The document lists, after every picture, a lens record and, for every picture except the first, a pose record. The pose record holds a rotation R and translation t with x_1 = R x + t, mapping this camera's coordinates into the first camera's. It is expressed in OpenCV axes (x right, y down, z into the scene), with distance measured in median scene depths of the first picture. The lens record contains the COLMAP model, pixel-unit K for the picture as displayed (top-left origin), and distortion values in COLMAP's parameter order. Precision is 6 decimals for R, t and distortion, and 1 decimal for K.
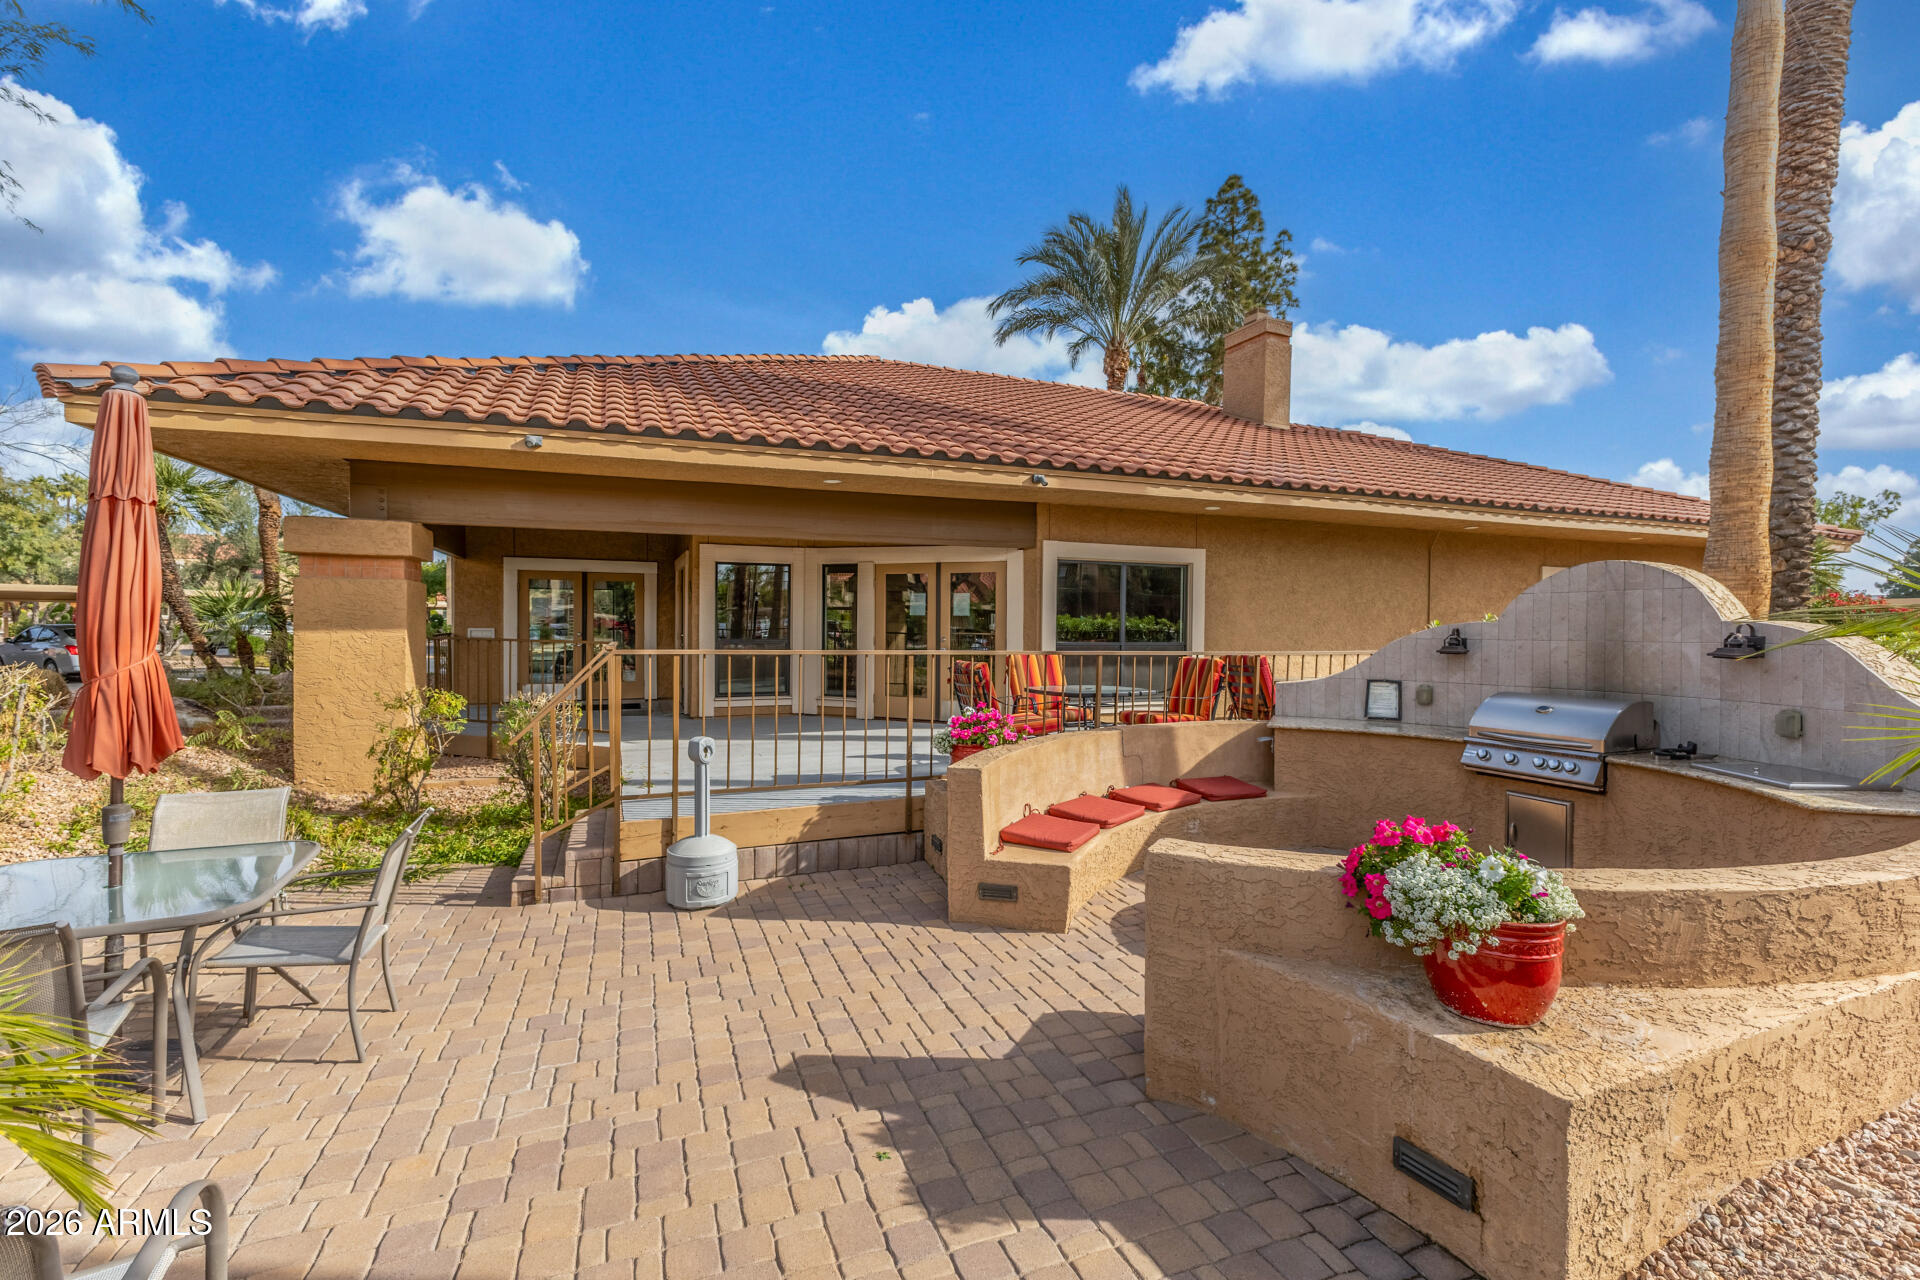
lens RADIAL K [[866.9, 0, 967.6], [0, 866.9, 624.6], [0, 0, 1]] dist [0.011005, -0.000087]
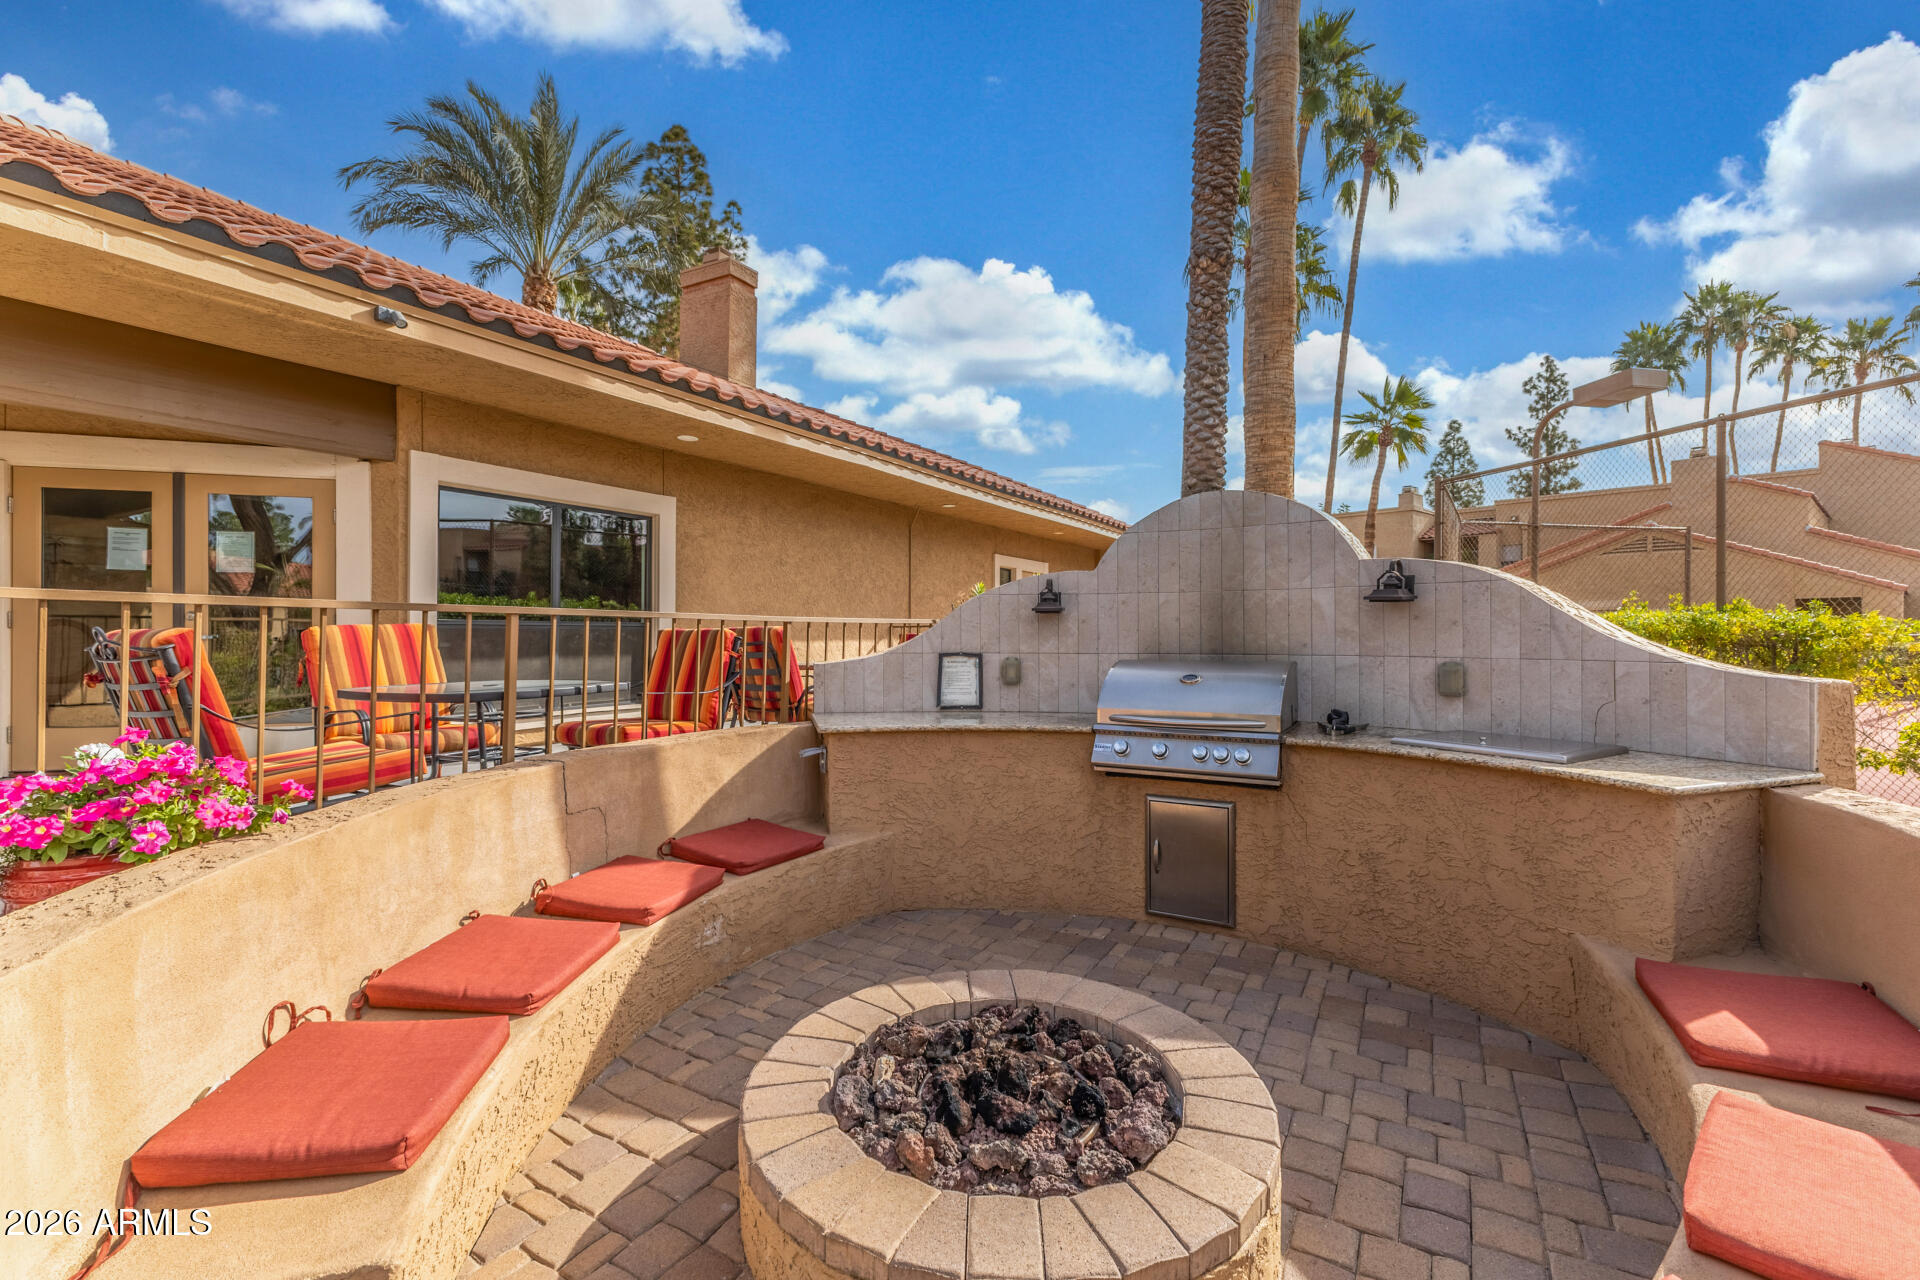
lens RADIAL K [[866.9, 0, 967.6], [0, 866.9, 624.6], [0, 0, 1]] dist [0.011005, -0.000087]
pose [[0.810377, -0.005340, 0.585884, 0.068140], [0.007916, 0.999967, -0.001836, 0.041903], [-0.585855, 0.006126, 0.810393, 0.421940]]
